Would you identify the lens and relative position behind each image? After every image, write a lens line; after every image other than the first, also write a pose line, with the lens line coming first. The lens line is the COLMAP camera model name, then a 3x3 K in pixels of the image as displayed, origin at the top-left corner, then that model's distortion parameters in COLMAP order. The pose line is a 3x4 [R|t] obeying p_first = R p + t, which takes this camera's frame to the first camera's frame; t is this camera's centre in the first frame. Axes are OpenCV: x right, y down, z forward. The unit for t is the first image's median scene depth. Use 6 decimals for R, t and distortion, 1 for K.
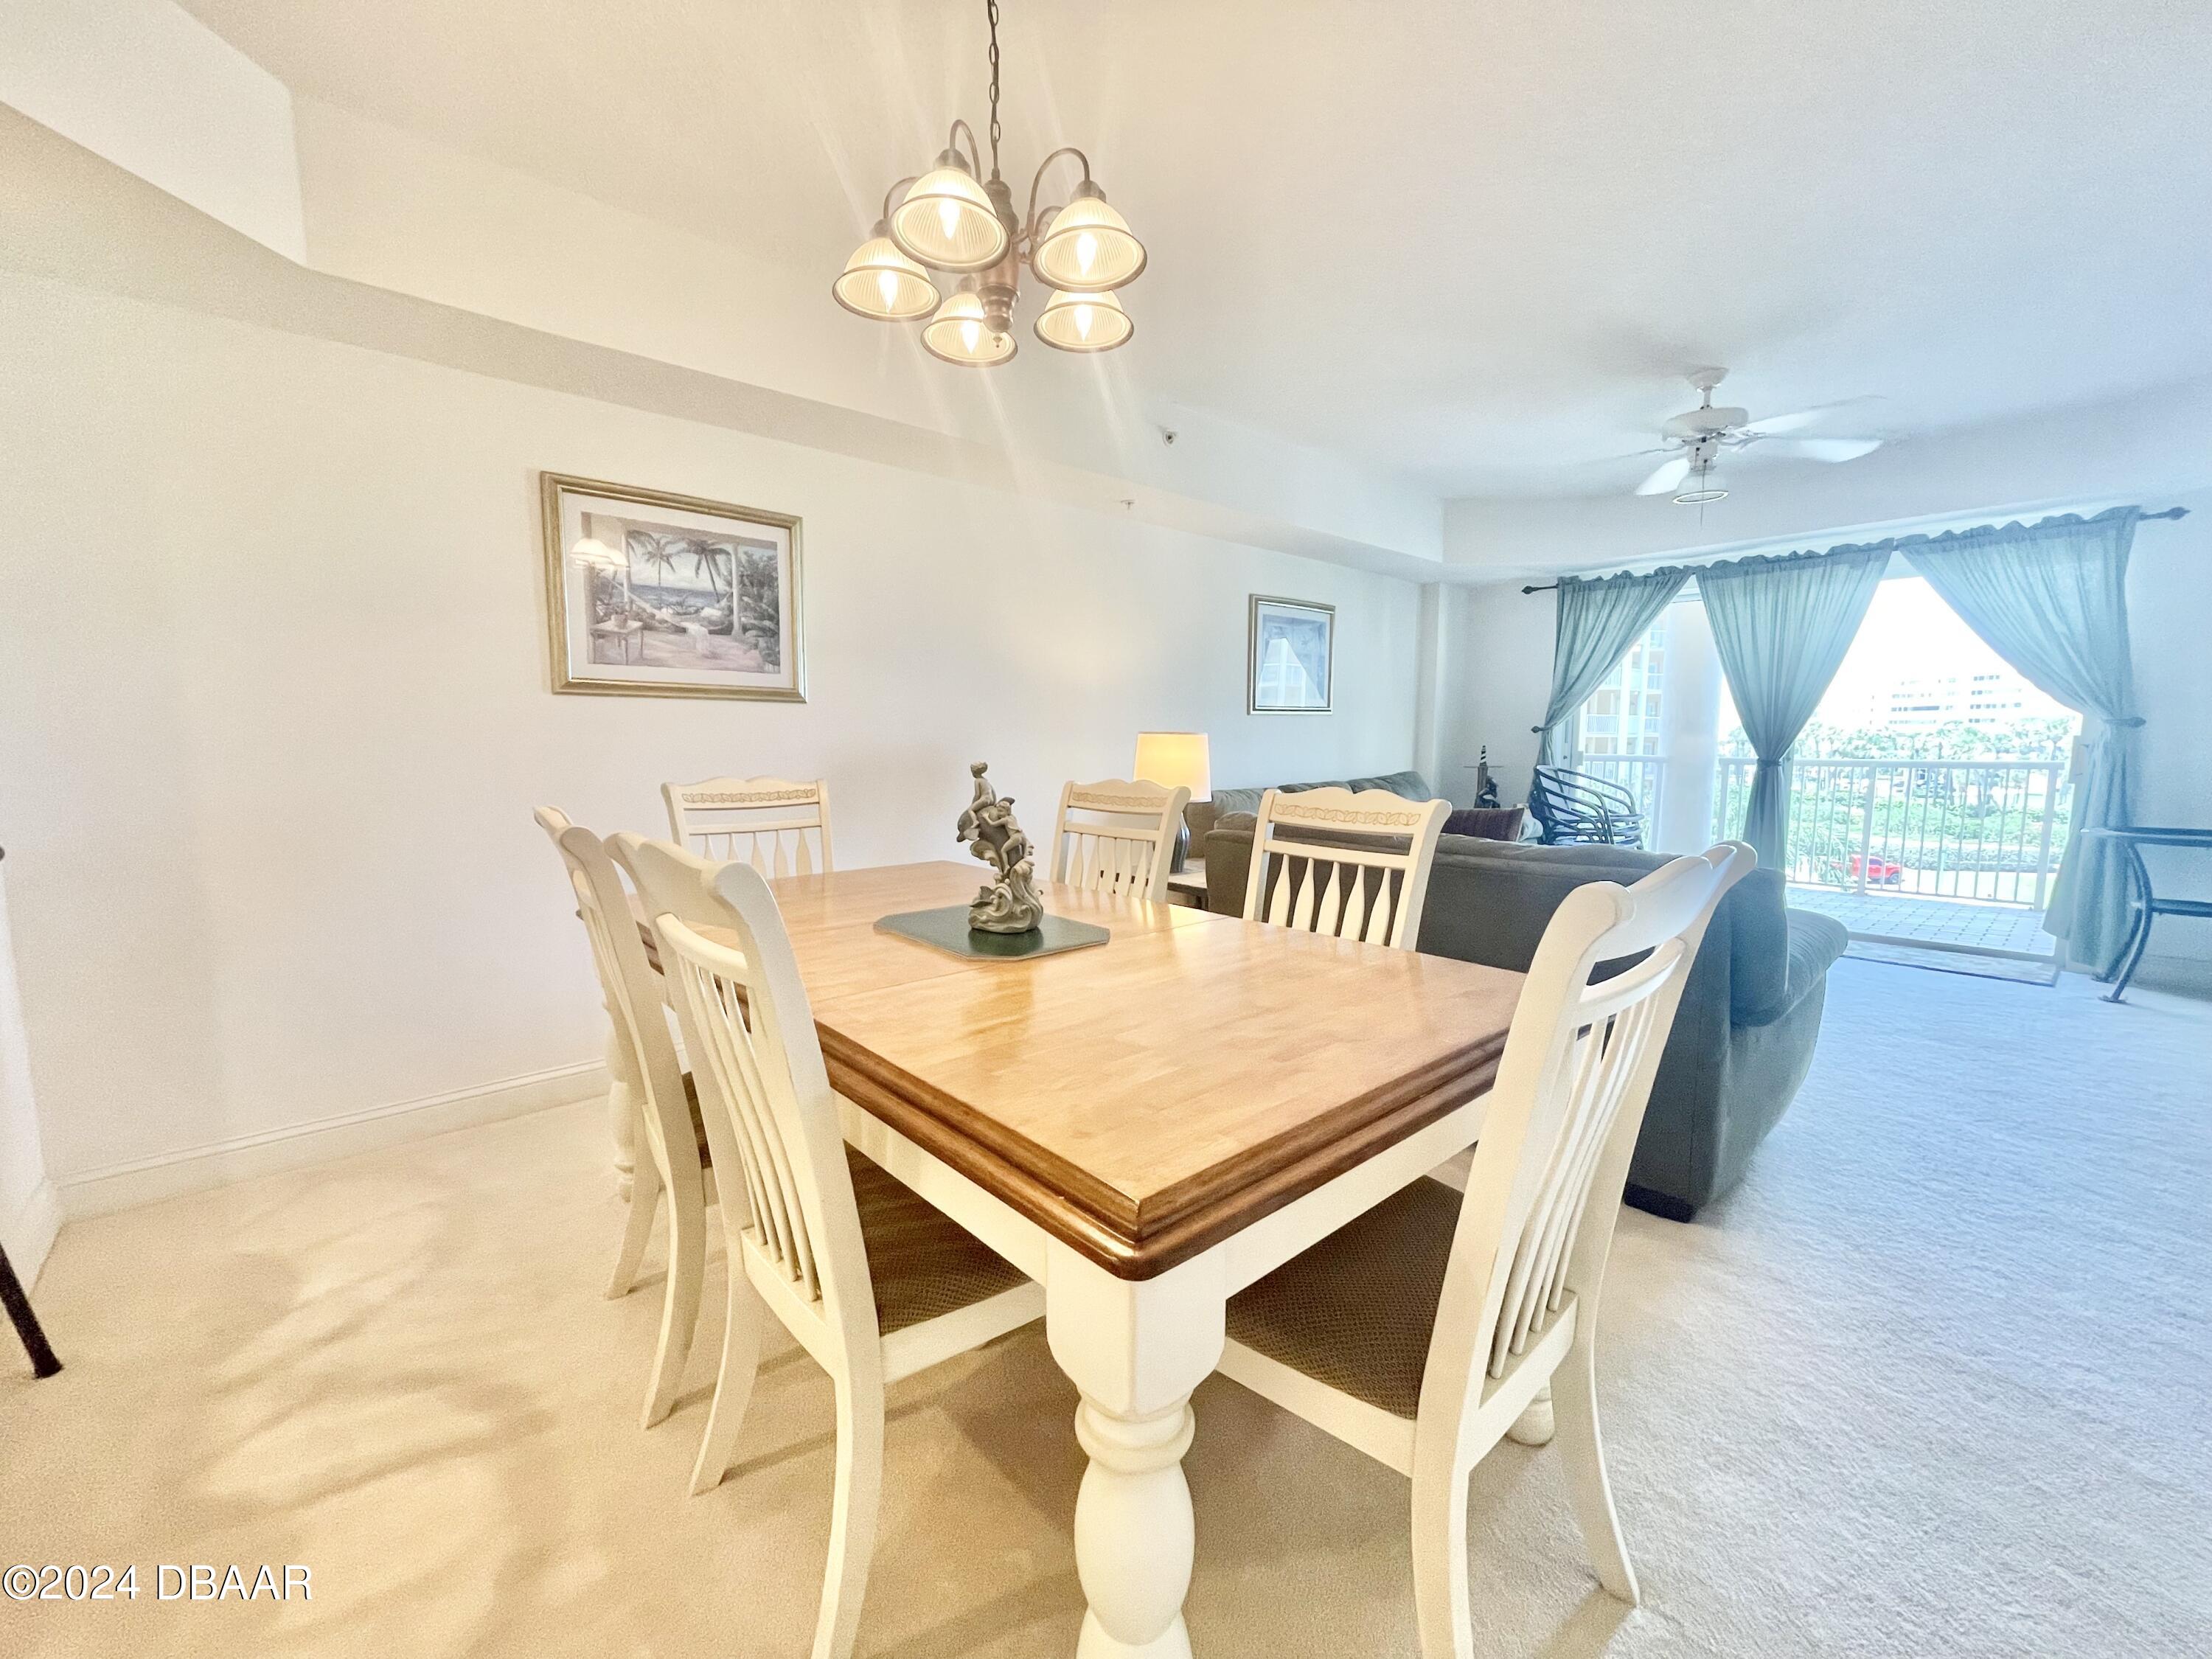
lens RADIAL K [[890.7, 0, 1103.4], [0, 890.7, 836.5], [0, 0, 1]] dist [-0.004030, 0.001251]
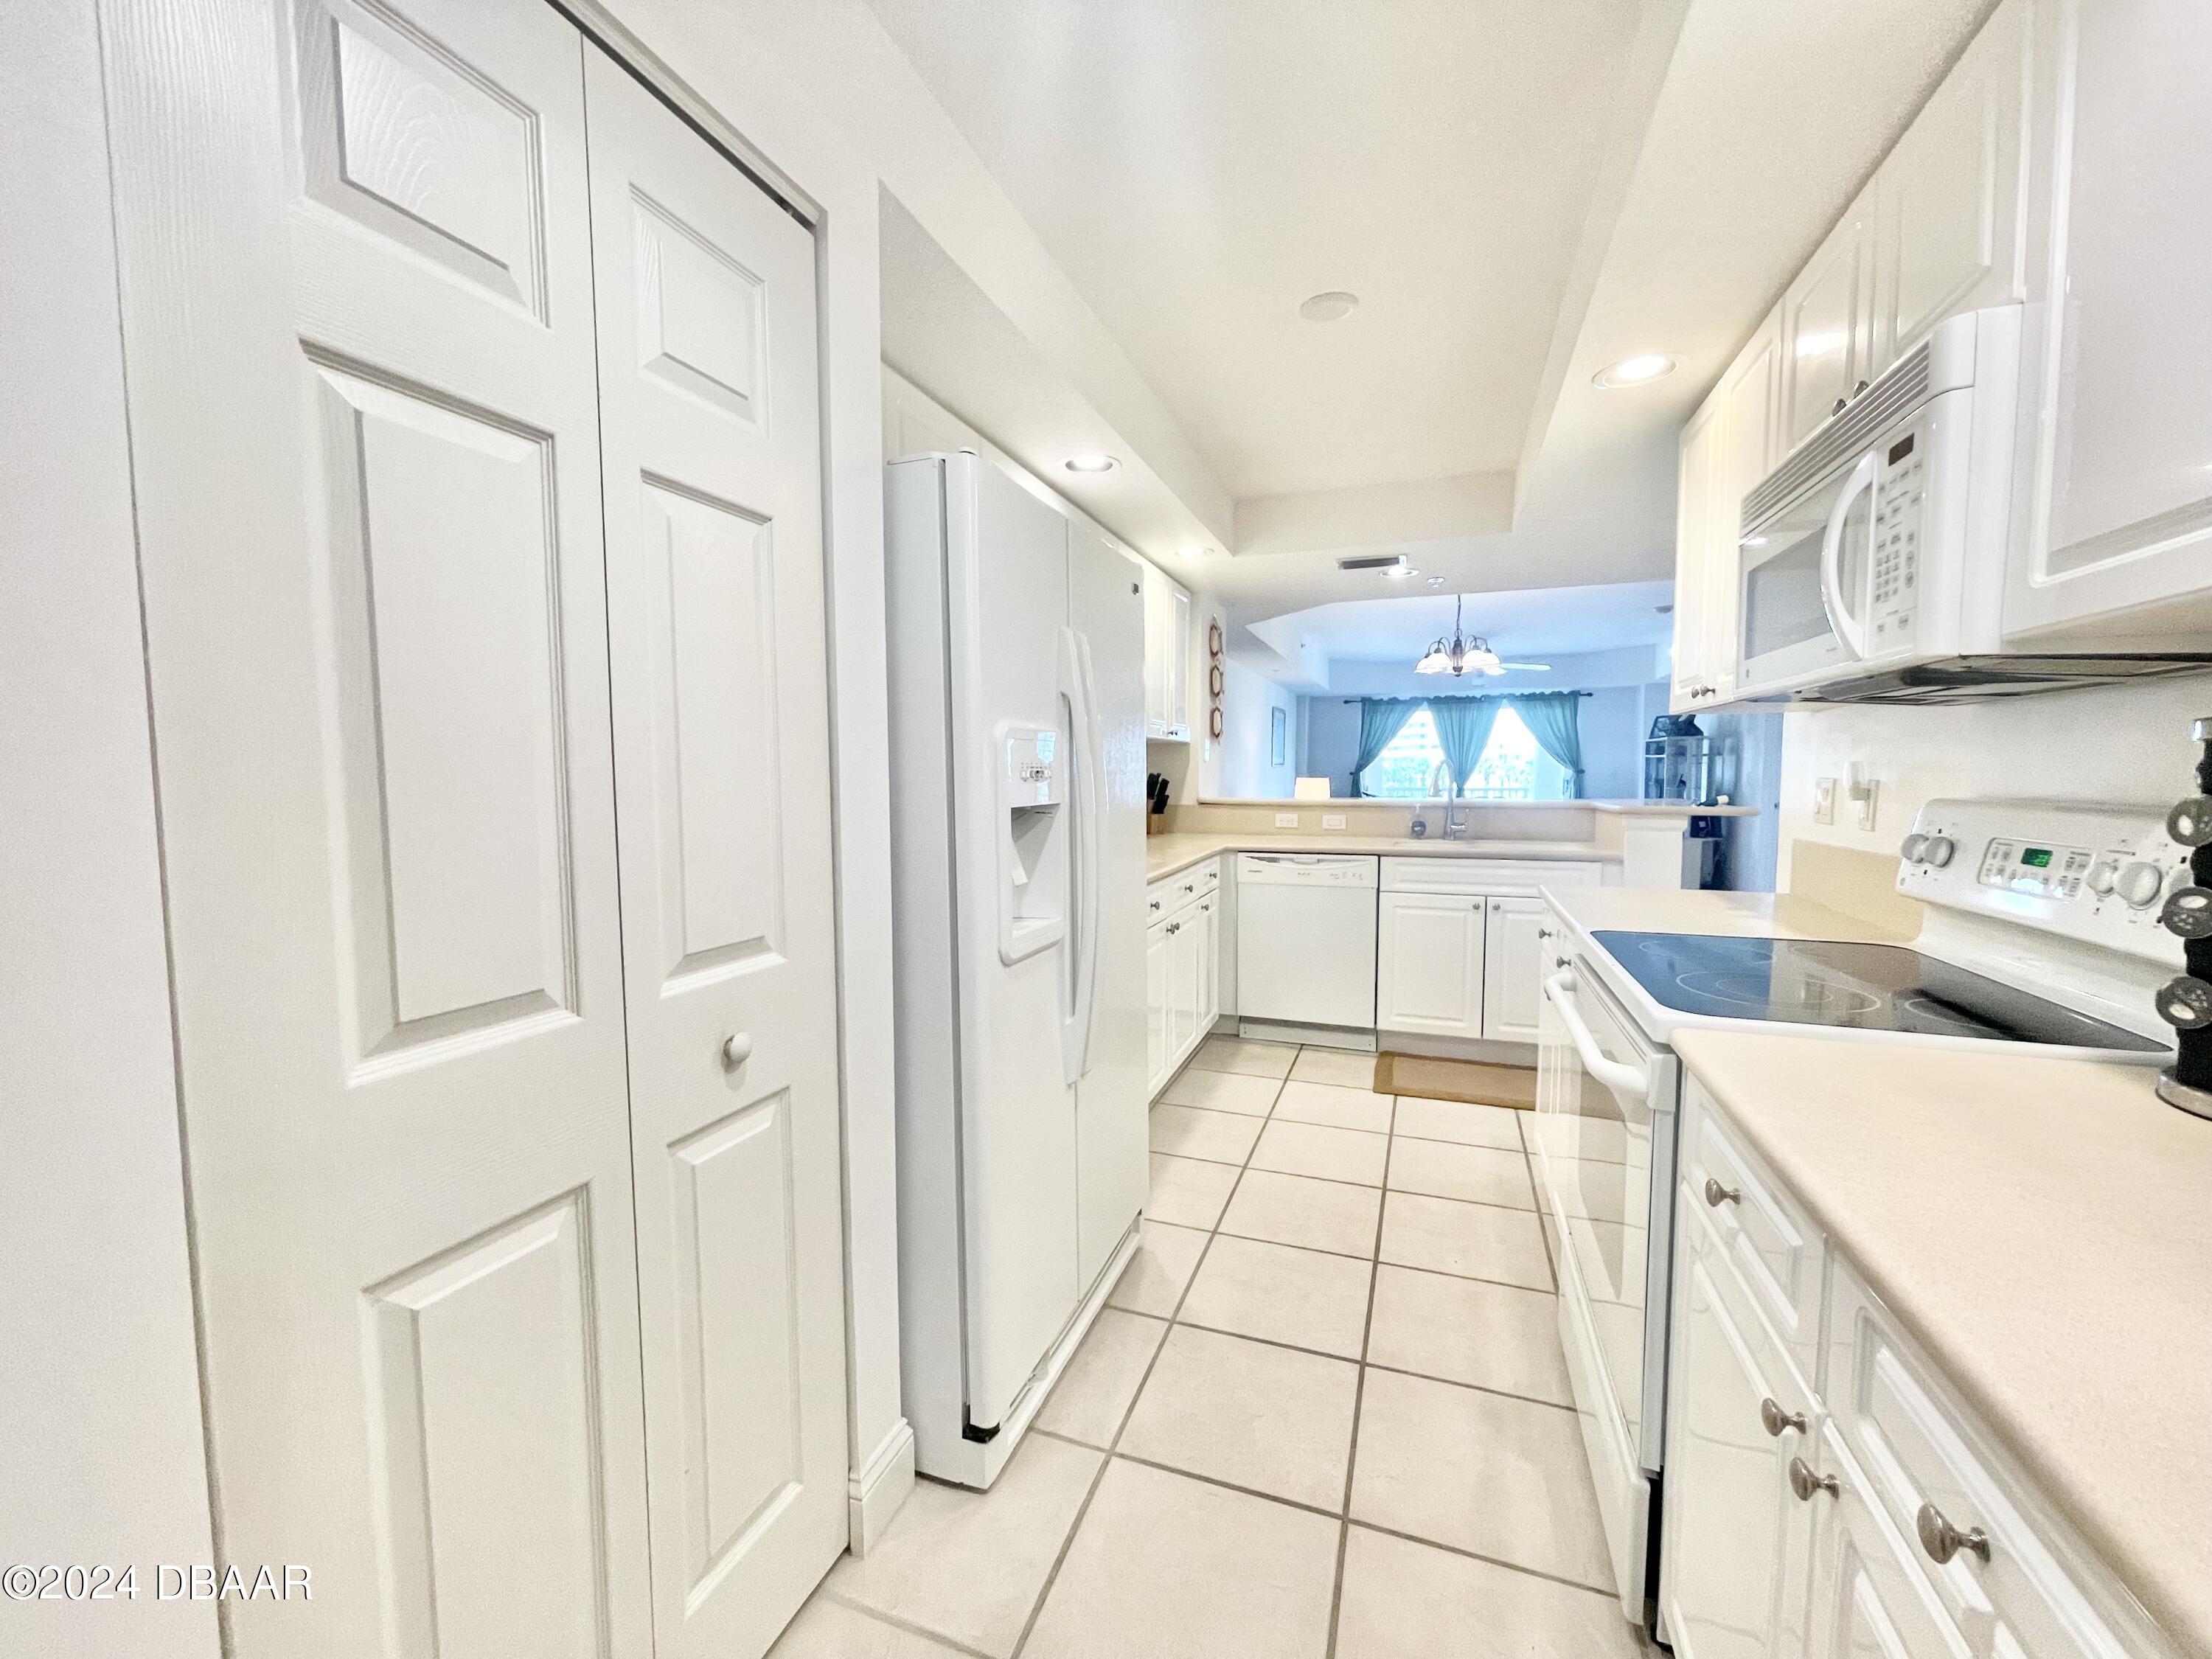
lens RADIAL K [[890.7, 0, 1098.5], [0, 890.7, 835.0], [0, 0, 1]] dist [-0.004030, 0.001251]
pose [[0.889418, -0.035741, 0.455694, -1.088203], [0.053676, 0.998207, -0.026471, 0.042355], [-0.453931, 0.048004, 0.889743, -0.563242]]
